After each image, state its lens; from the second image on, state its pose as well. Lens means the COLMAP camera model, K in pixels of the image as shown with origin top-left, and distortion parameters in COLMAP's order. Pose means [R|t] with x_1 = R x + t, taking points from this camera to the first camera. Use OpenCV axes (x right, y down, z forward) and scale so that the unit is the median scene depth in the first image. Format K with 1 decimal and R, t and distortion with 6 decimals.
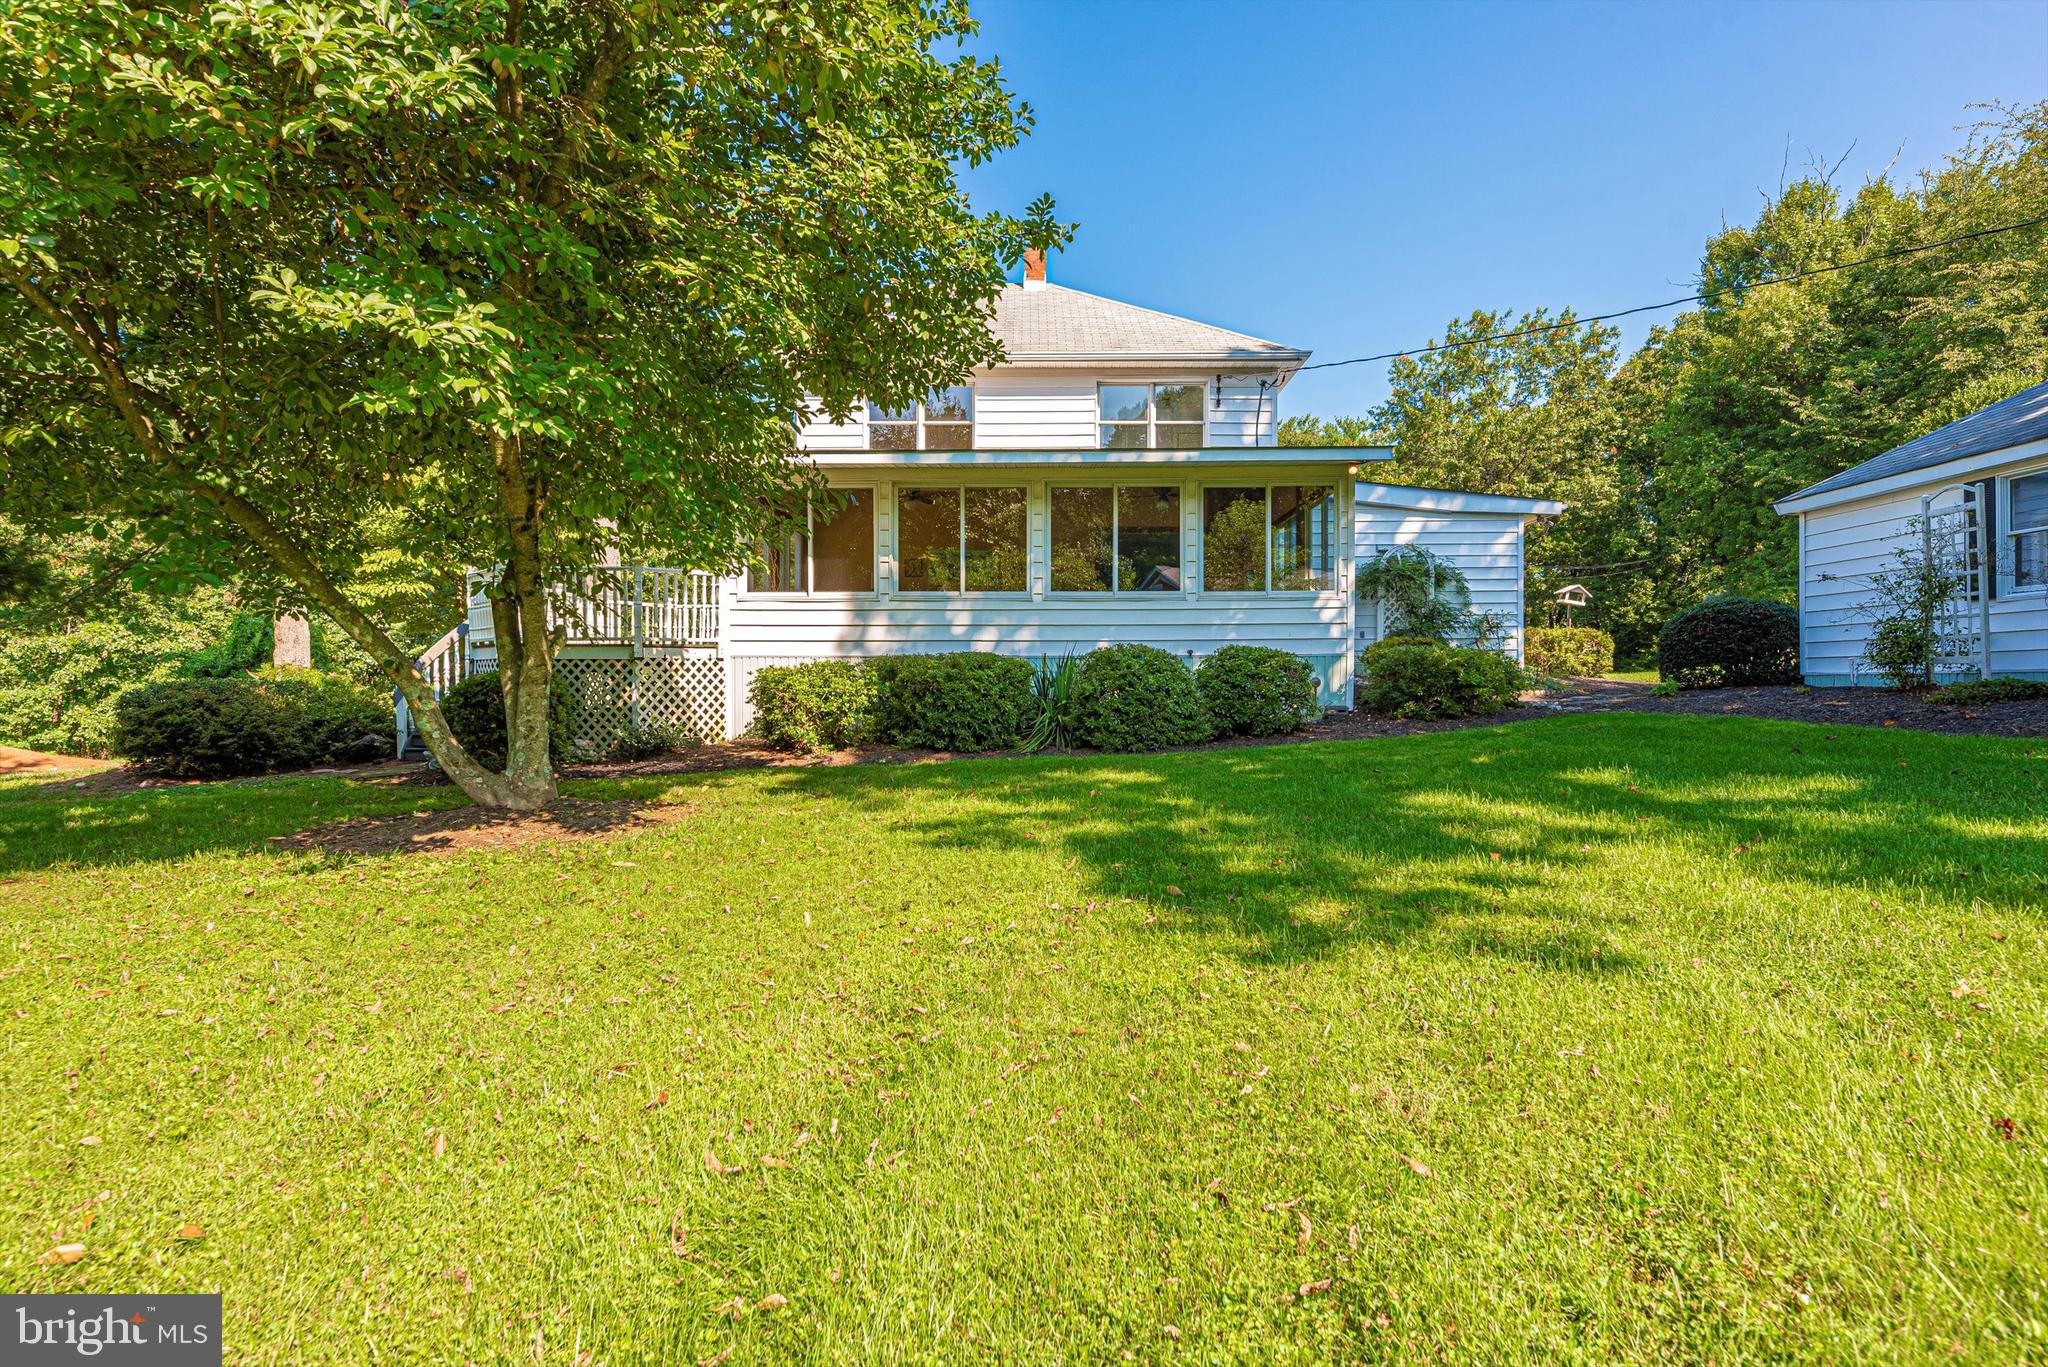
lens RADIAL K [[1044.5, 0, 1024.0], [0, 1044.5, 683.5], [0, 0, 1]] dist [-0.002289, 0.000351]
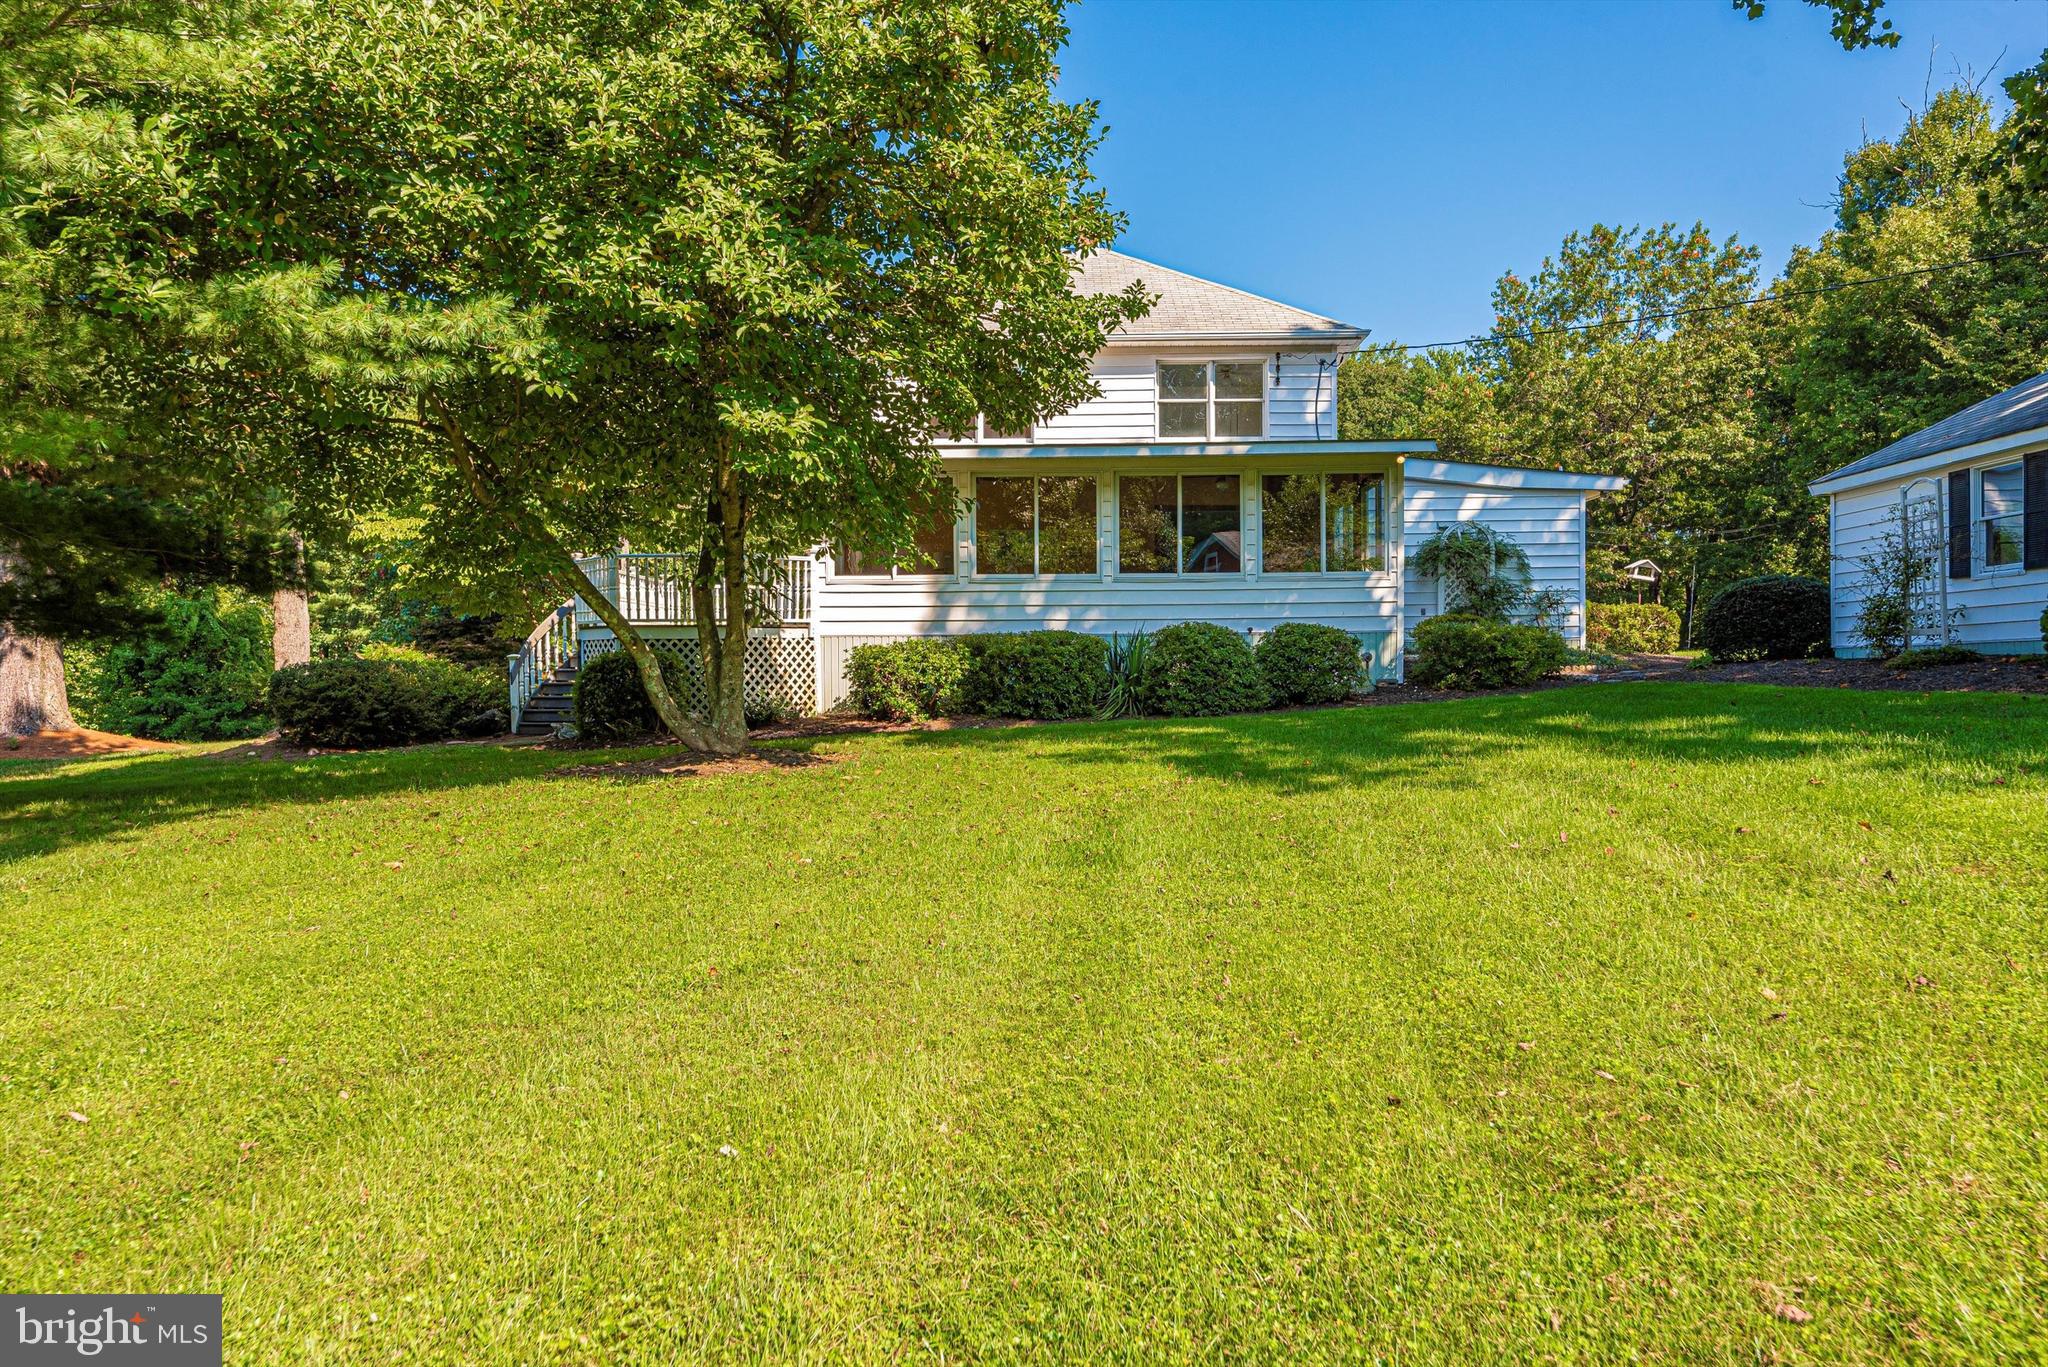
lens RADIAL K [[1356.3, 0, 1024.0], [0, 1356.3, 683.5], [0, 0, 1]] dist [-0.003977, -0.000714]
pose [[0.999941, -0.005074, -0.009604, -0.058295], [0.005123, 0.999974, 0.005129, 0.016594], [0.009578, -0.005178, 0.999941, -0.383127]]
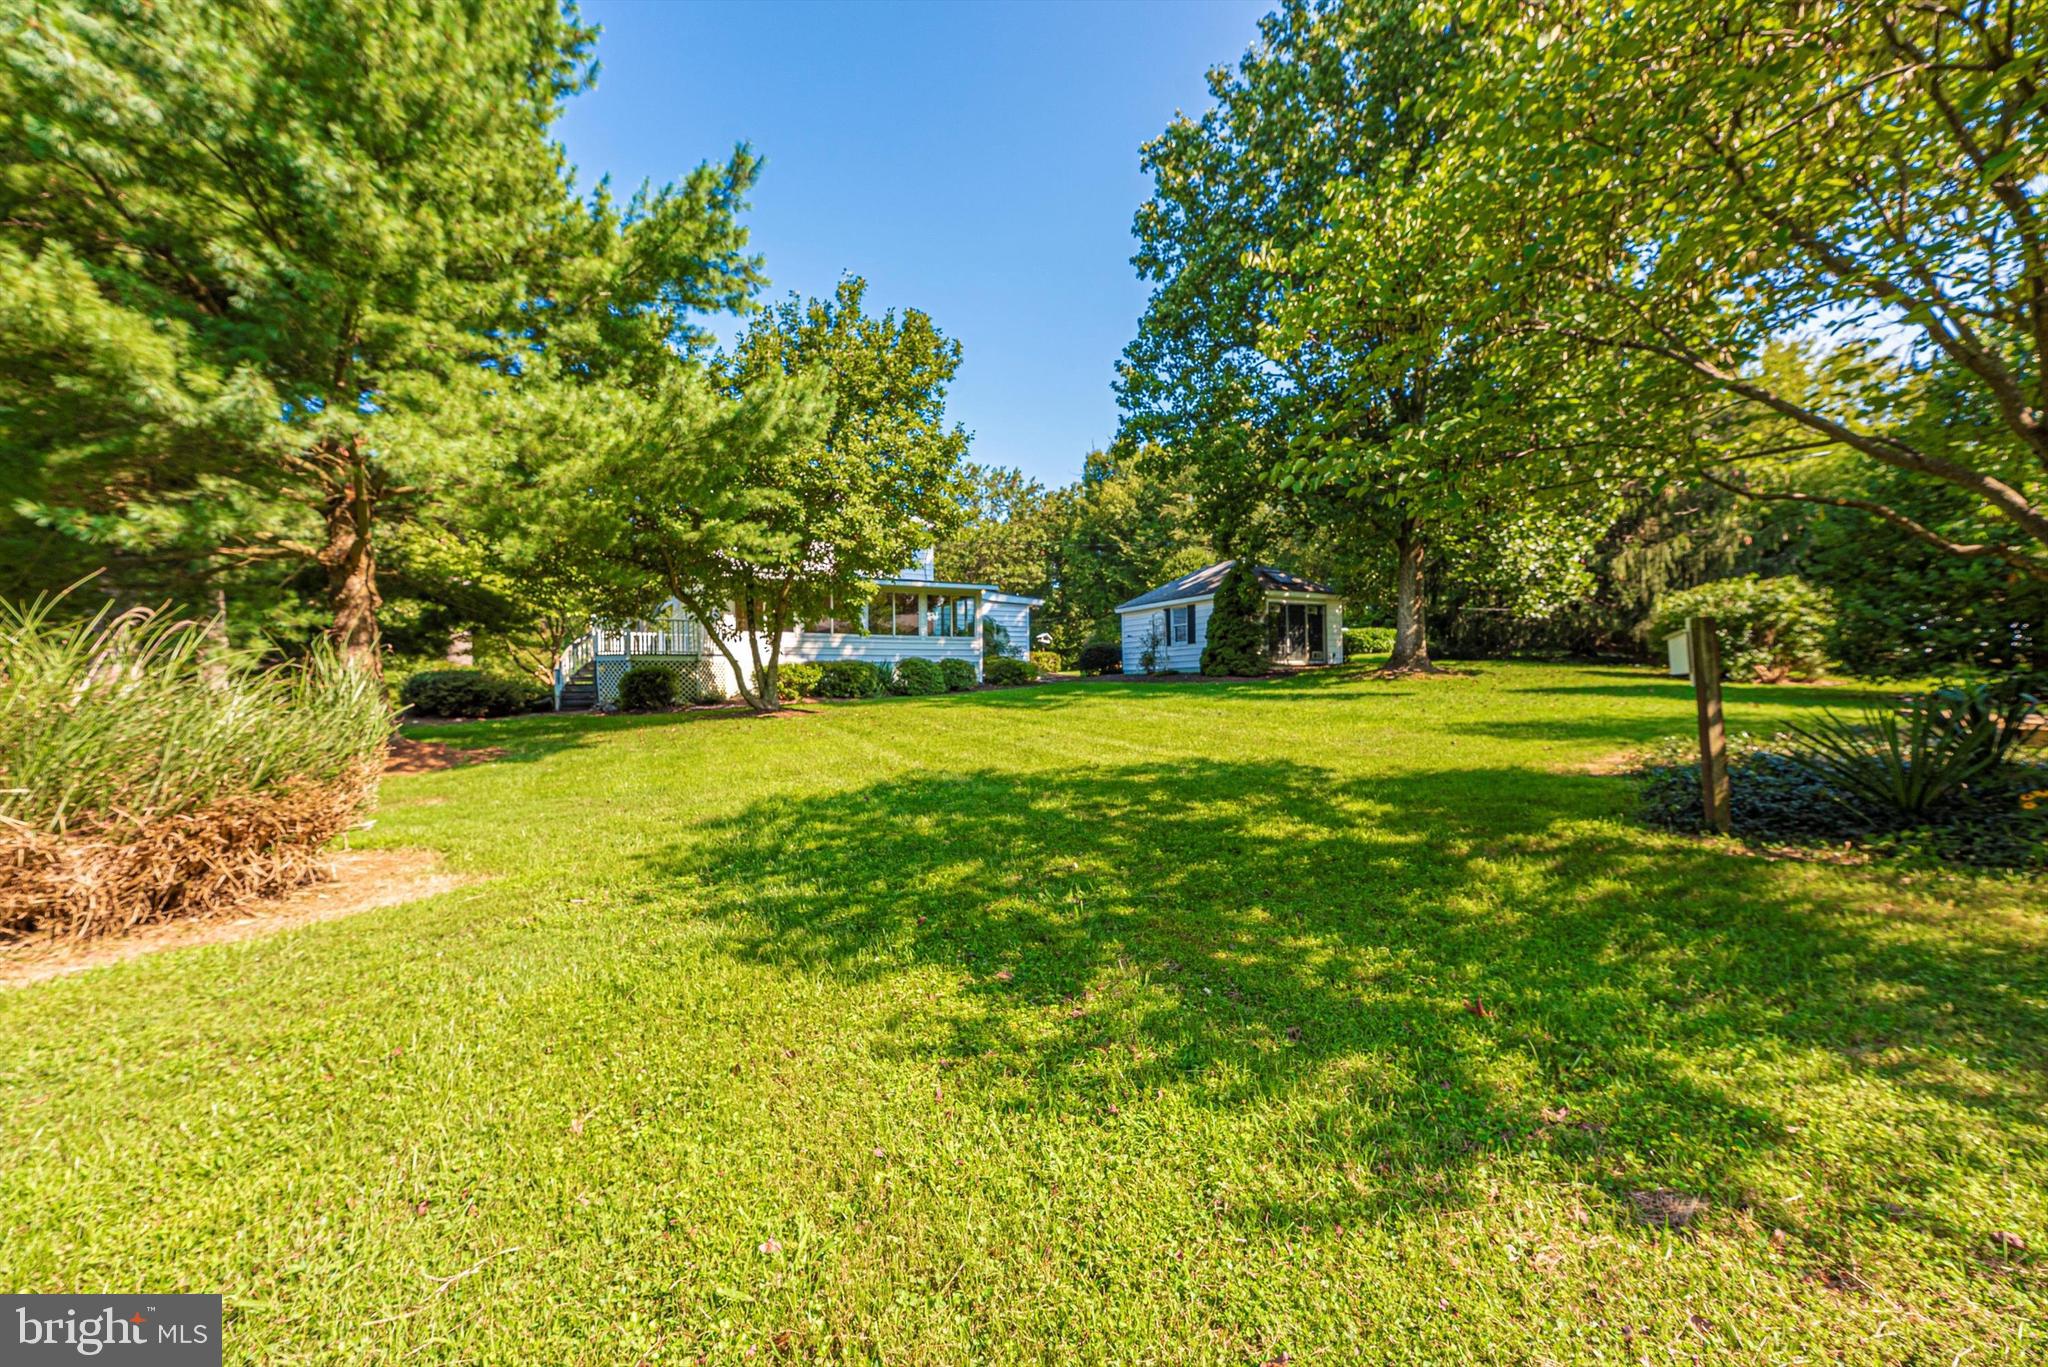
lens RADIAL K [[822.3, 0, 1024.0], [0, 822.3, 683.5], [0, 0, 1]] dist [-0.000272, 0.000039]
pose [[0.872112, -0.004142, 0.489290, -0.579728], [0.007067, 0.999966, -0.004132, 0.035090], [-0.489256, 0.007061, 0.872112, -0.814394]]
